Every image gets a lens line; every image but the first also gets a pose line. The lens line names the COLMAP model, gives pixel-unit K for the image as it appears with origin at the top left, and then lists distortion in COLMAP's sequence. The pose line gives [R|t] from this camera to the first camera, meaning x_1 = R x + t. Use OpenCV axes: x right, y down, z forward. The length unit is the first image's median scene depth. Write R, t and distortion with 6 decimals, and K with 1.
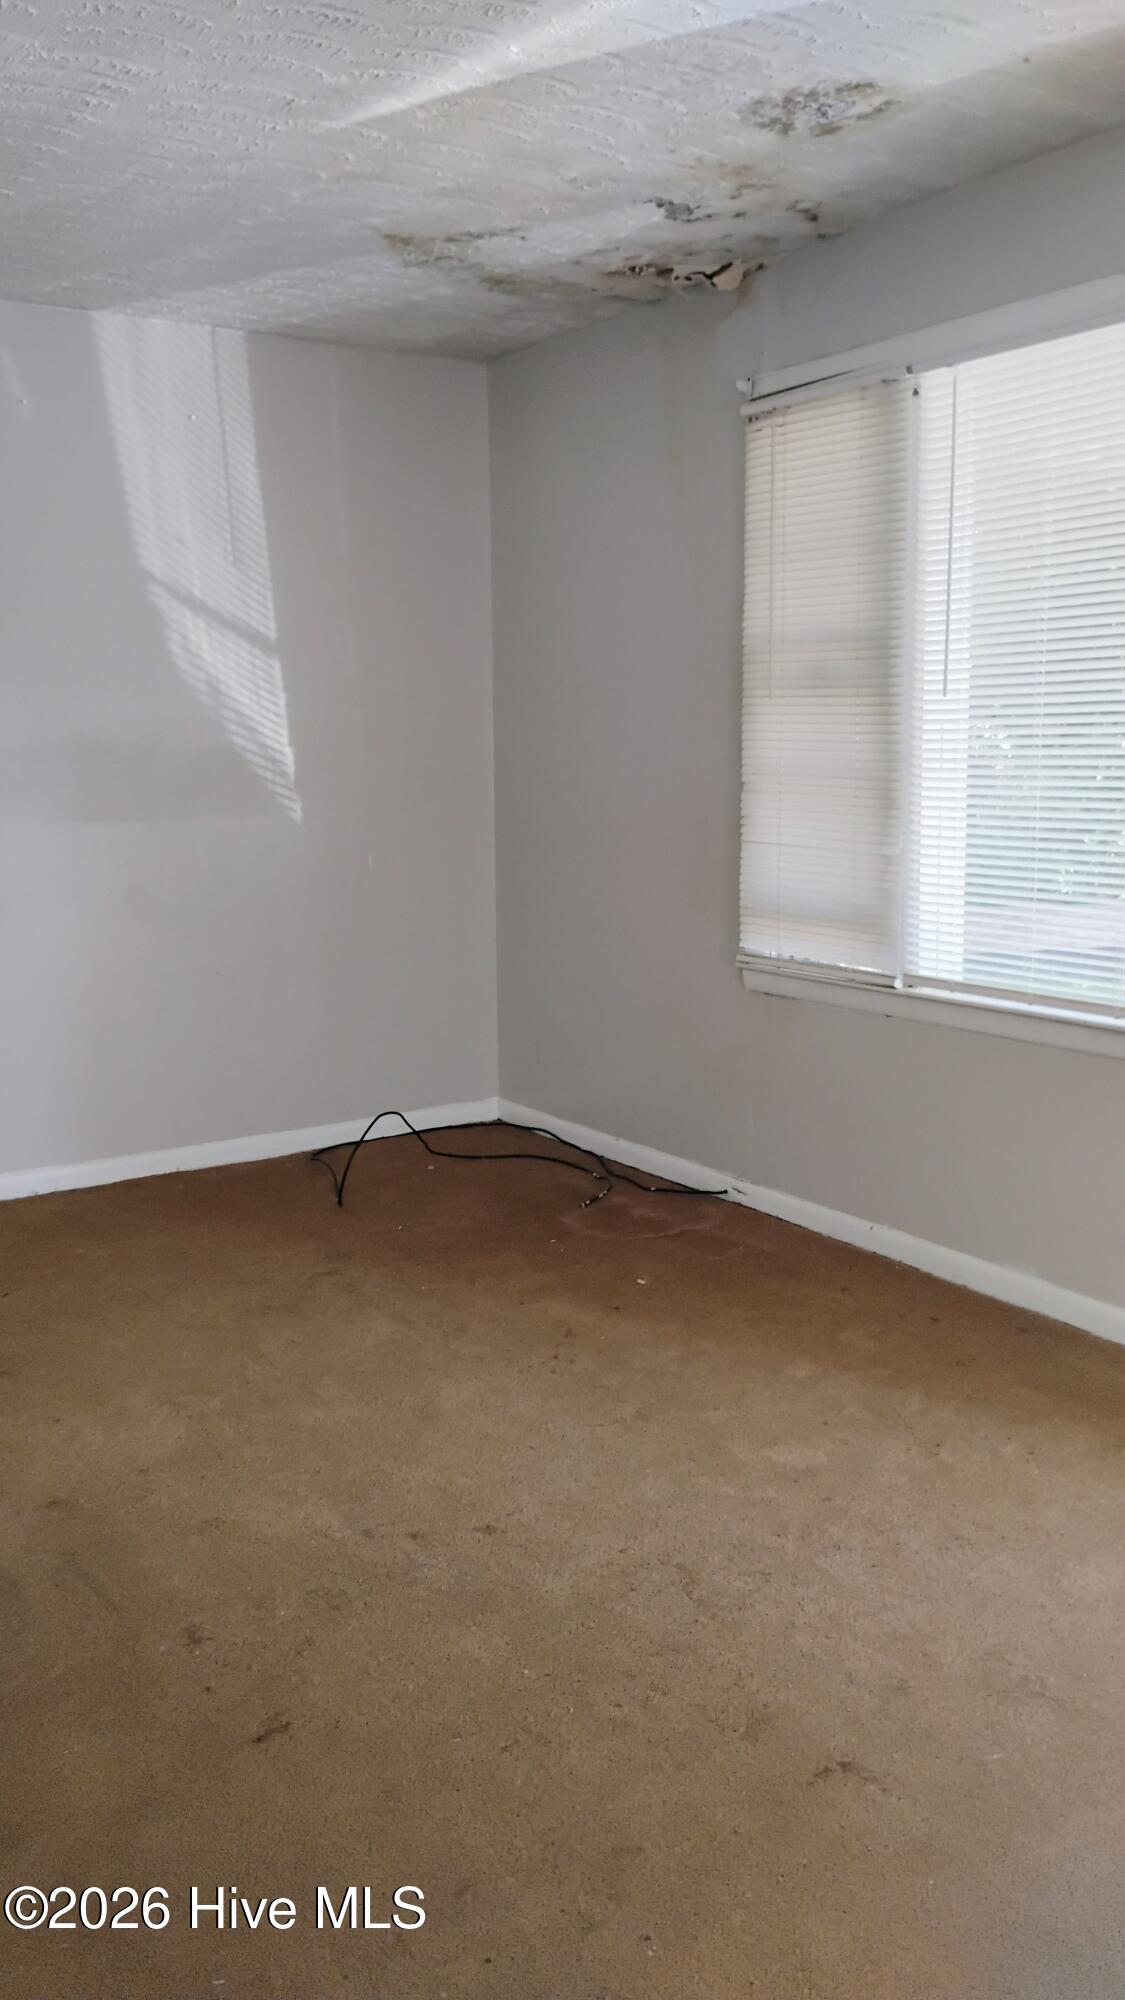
lens RADIAL K [[1668.4, 0, 551.9], [0, 1668.4, 994.9], [0, 0, 1]] dist [0.087852, -0.145403]
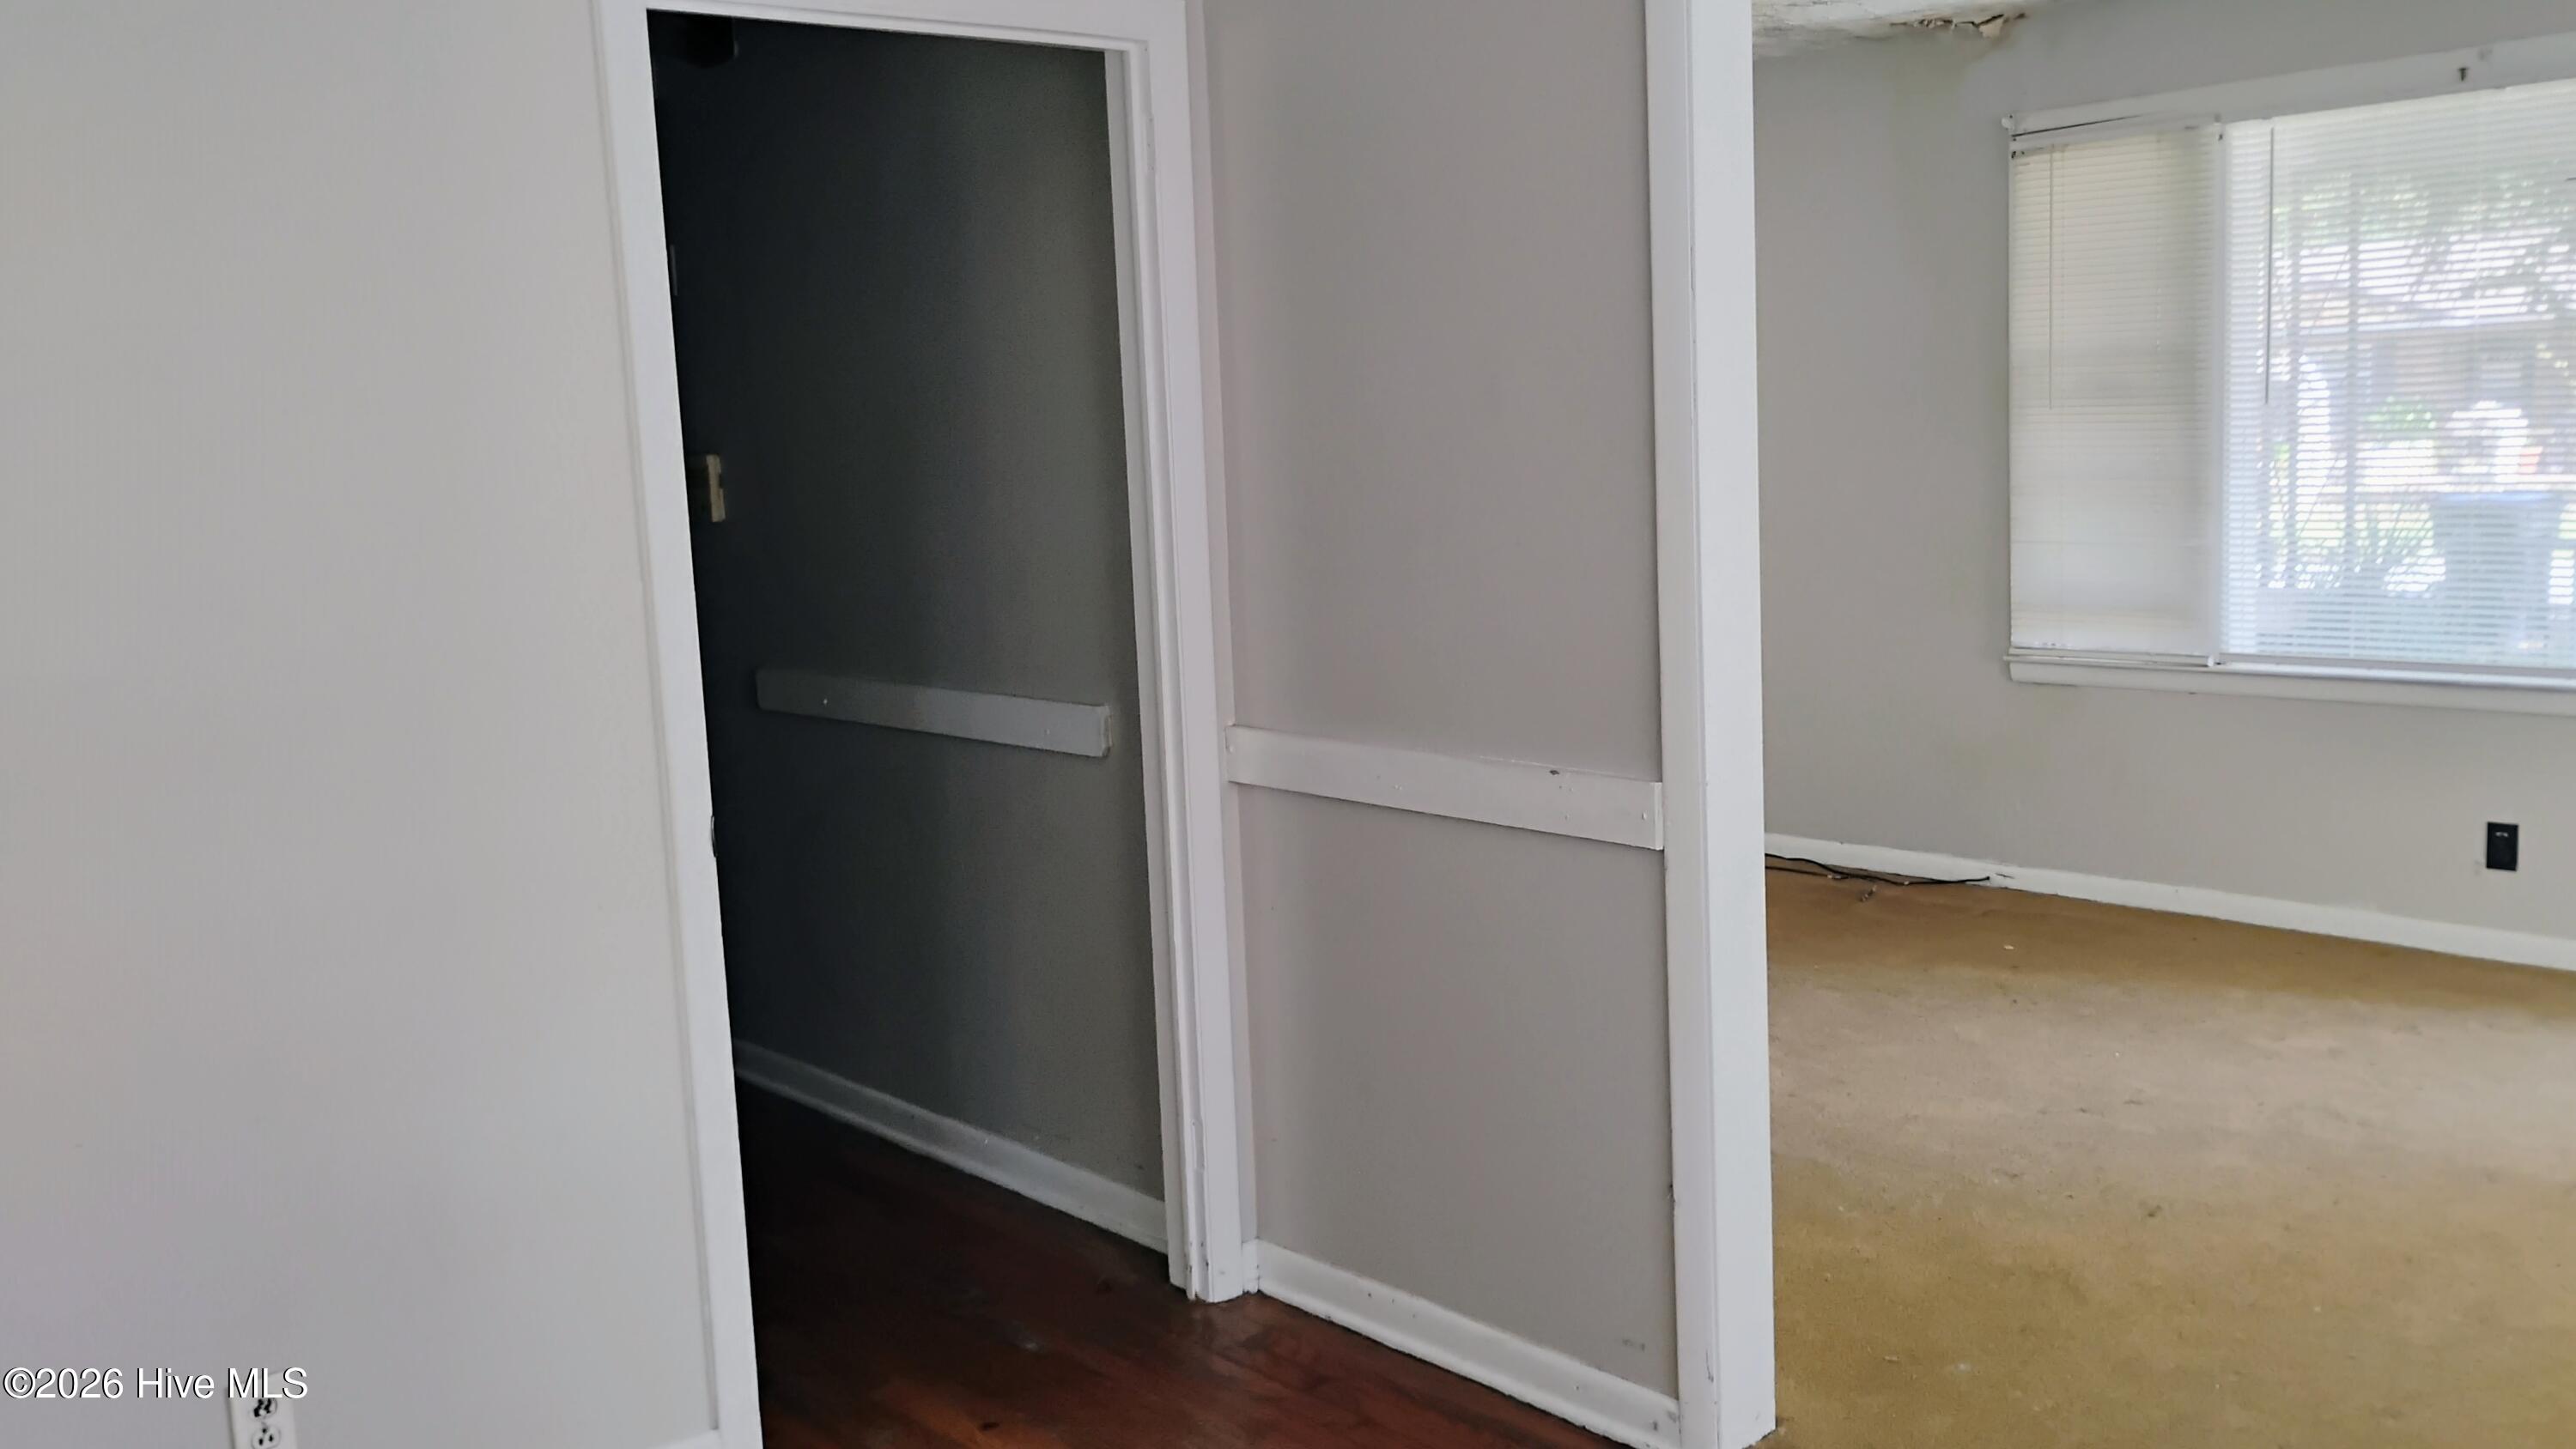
lens RADIAL K [[2211.8, 0, 1288.0], [0, 2211.8, 724.5], [0, 0, 1]] dist [0.011881, 0.006458]
pose [[0.989511, -0.054553, 0.133760, -0.561744], [0.057564, 0.998166, -0.018750, 0.025424], [-0.132492, 0.026253, 0.990836, -0.345814]]
